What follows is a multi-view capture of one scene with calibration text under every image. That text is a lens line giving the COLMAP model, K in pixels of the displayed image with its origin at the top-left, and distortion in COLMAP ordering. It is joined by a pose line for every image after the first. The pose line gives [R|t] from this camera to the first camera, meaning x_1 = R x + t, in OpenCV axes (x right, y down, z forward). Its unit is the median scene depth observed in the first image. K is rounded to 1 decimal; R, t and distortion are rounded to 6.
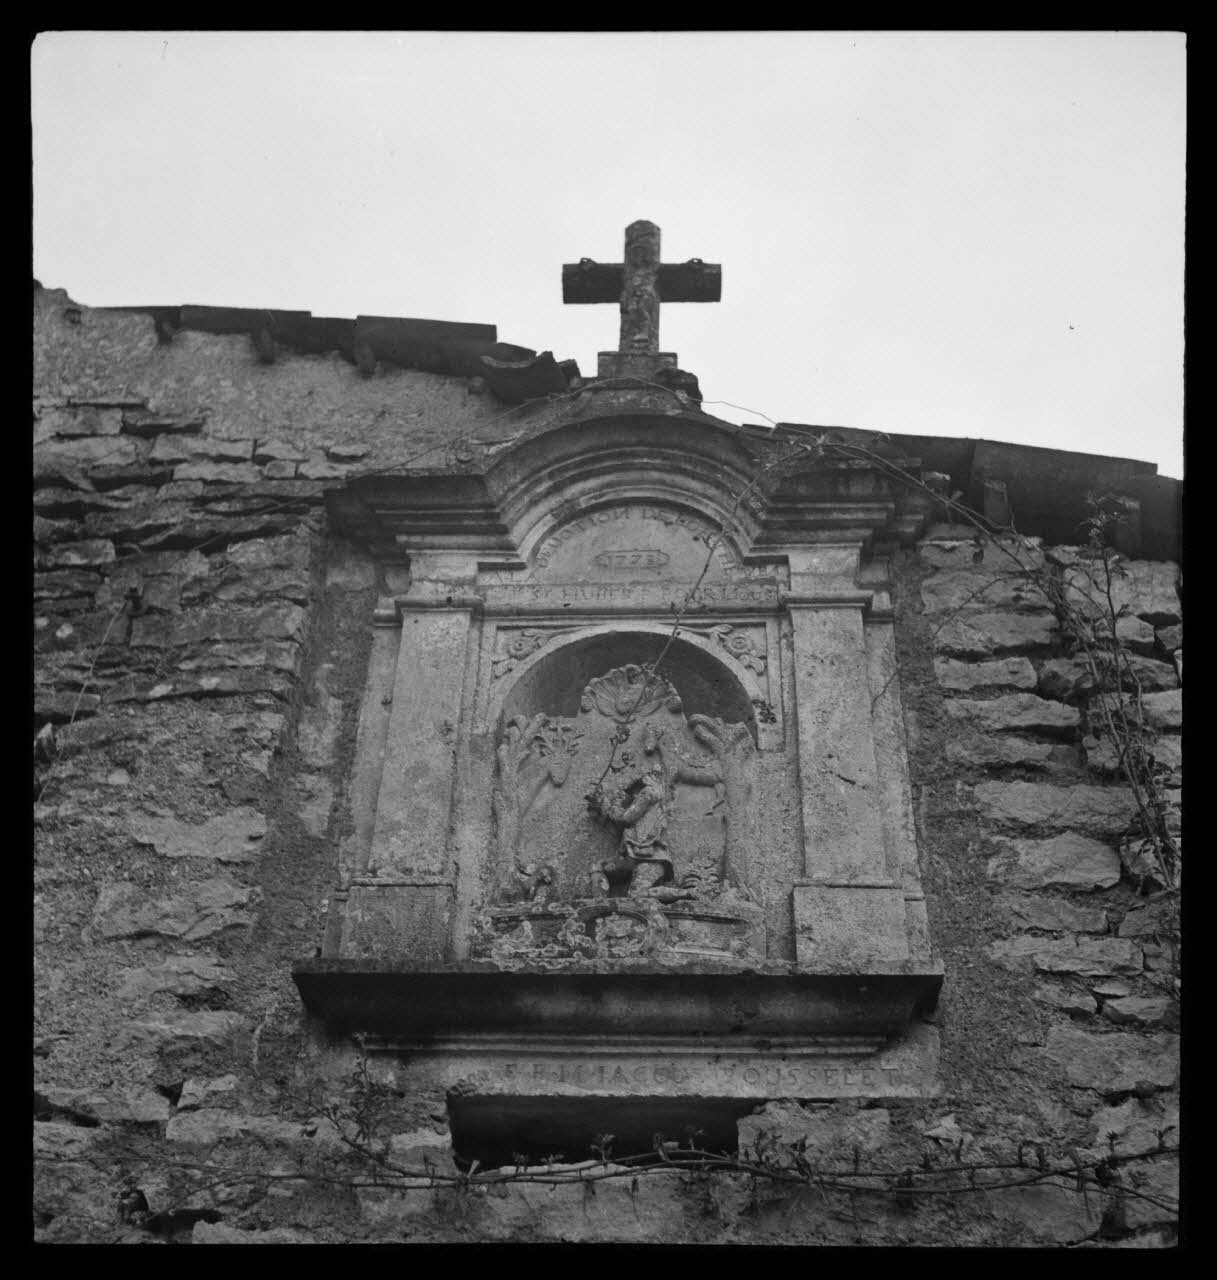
lens RADIAL K [[1620.5, 0, 608.5], [0, 1620.5, 640.0], [0, 0, 1]] dist [0.016906, -0.084368]
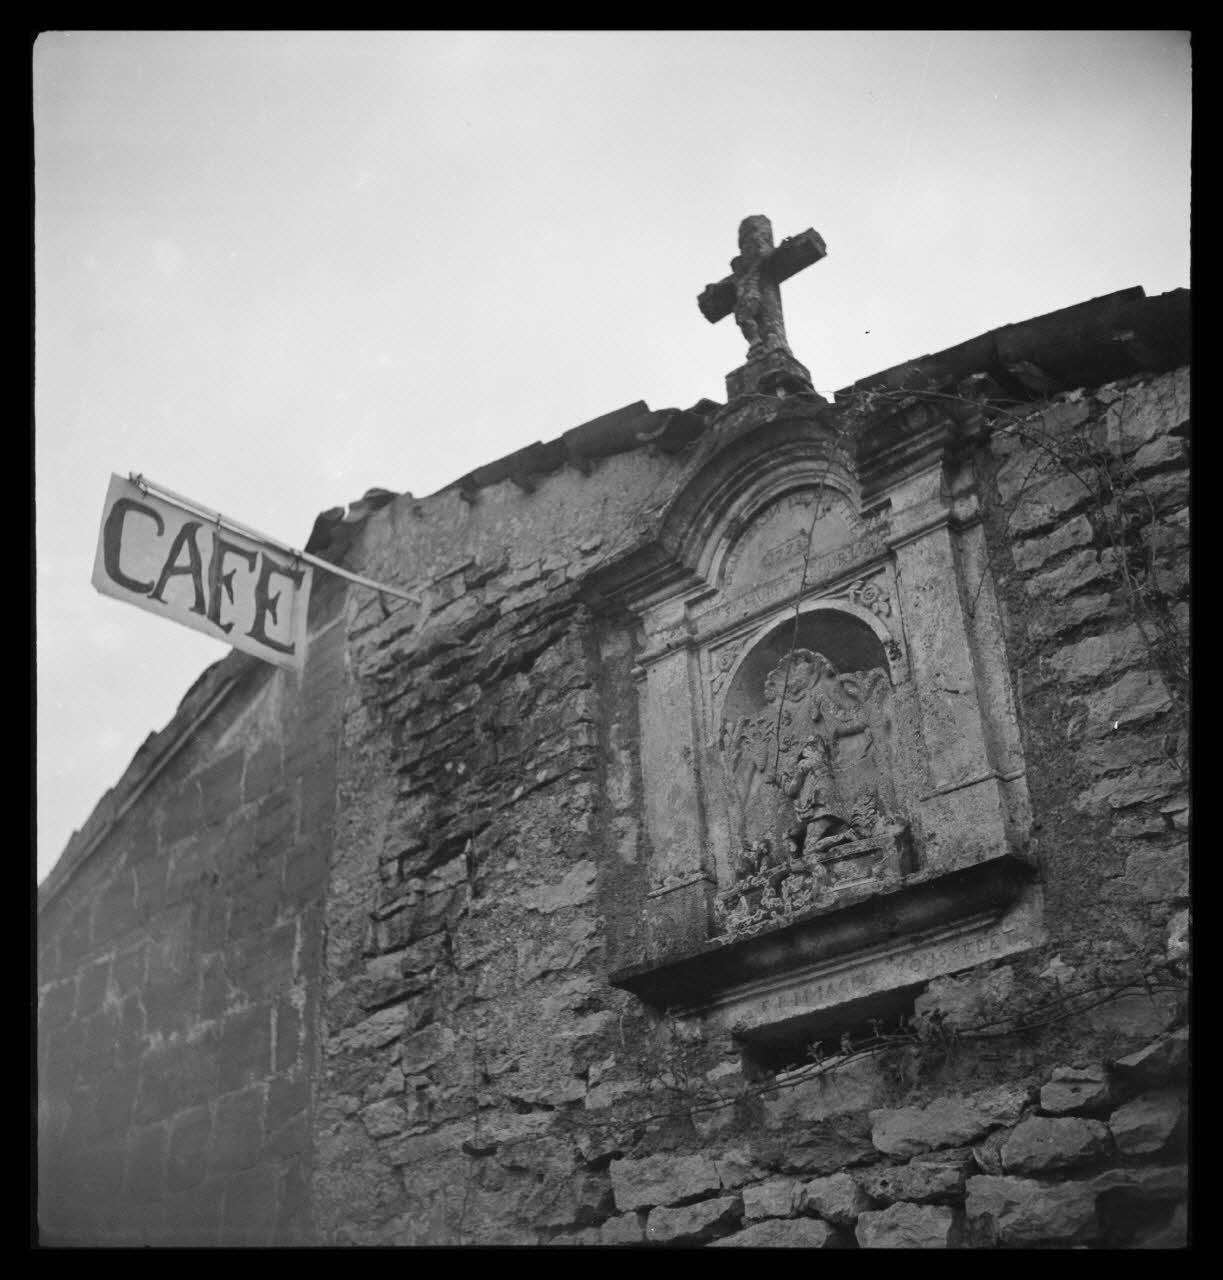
lens RADIAL K [[1624.5, 0, 611.5], [0, 1624.5, 640.0], [0, 0, 1]] dist [0.010521, -0.071522]
pose [[0.767938, -0.368376, -0.523994, 0.607355], [0.449624, 0.892666, 0.031387, -0.100299], [0.456189, -0.259704, 0.851143, -0.130120]]
